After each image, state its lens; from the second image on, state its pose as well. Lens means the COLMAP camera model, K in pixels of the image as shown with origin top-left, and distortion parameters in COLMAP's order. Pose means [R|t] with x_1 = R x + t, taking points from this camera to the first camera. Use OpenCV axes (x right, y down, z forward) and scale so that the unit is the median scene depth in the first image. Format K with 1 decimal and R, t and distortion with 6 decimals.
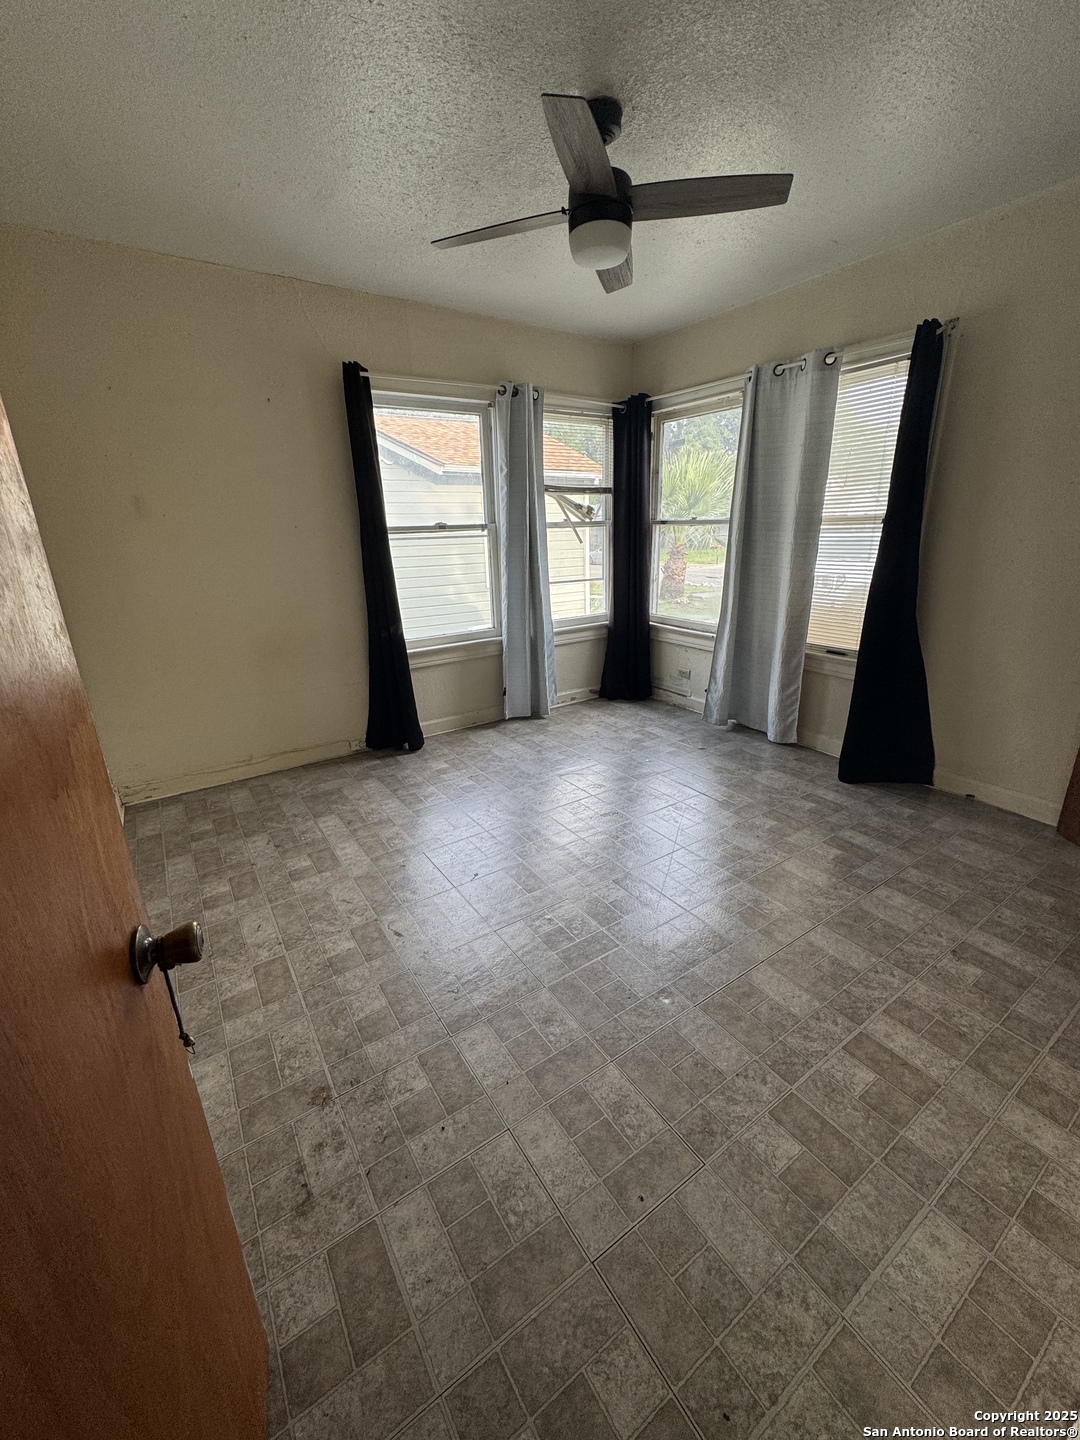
lens RADIAL K [[573.6, 0, 538.0], [0, 573.6, 724.9], [0, 0, 1]] dist [-0.001467, 0.000751]
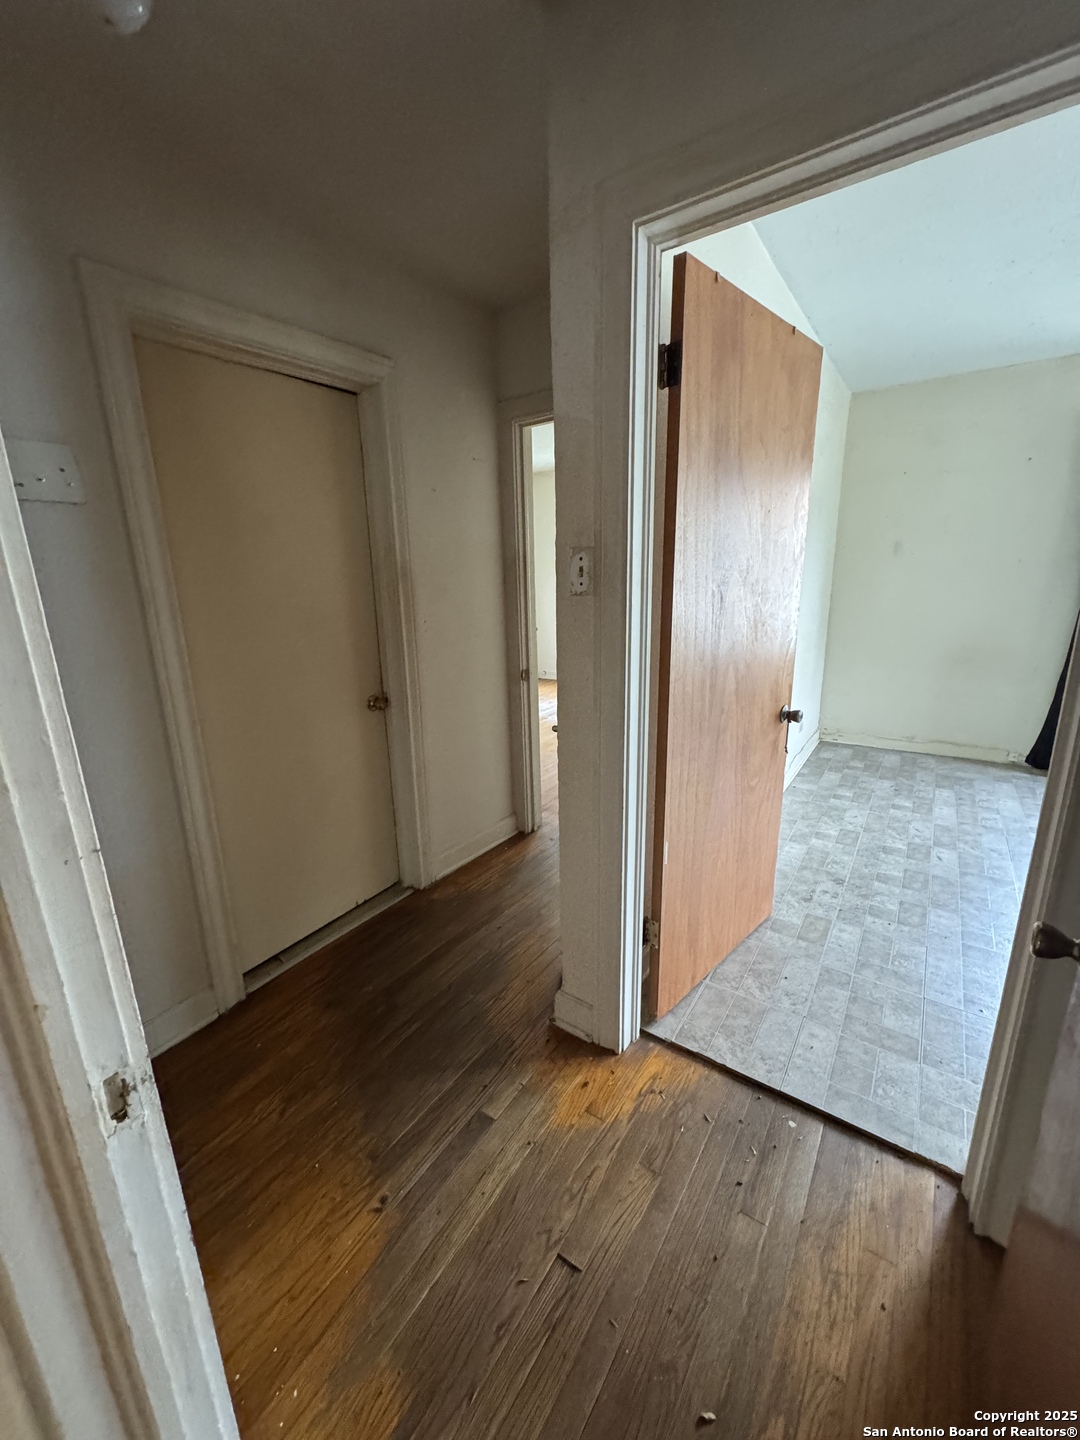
lens RADIAL K [[573.6, 0, 532.0], [0, 573.6, 719.4], [0, 0, 1]] dist [-0.001467, 0.000751]
pose [[0.365260, 0.247016, -0.897534, 0.437977], [-0.280592, 0.948525, 0.146860, 0.090055], [0.887611, 0.198199, 0.415769, -0.413417]]
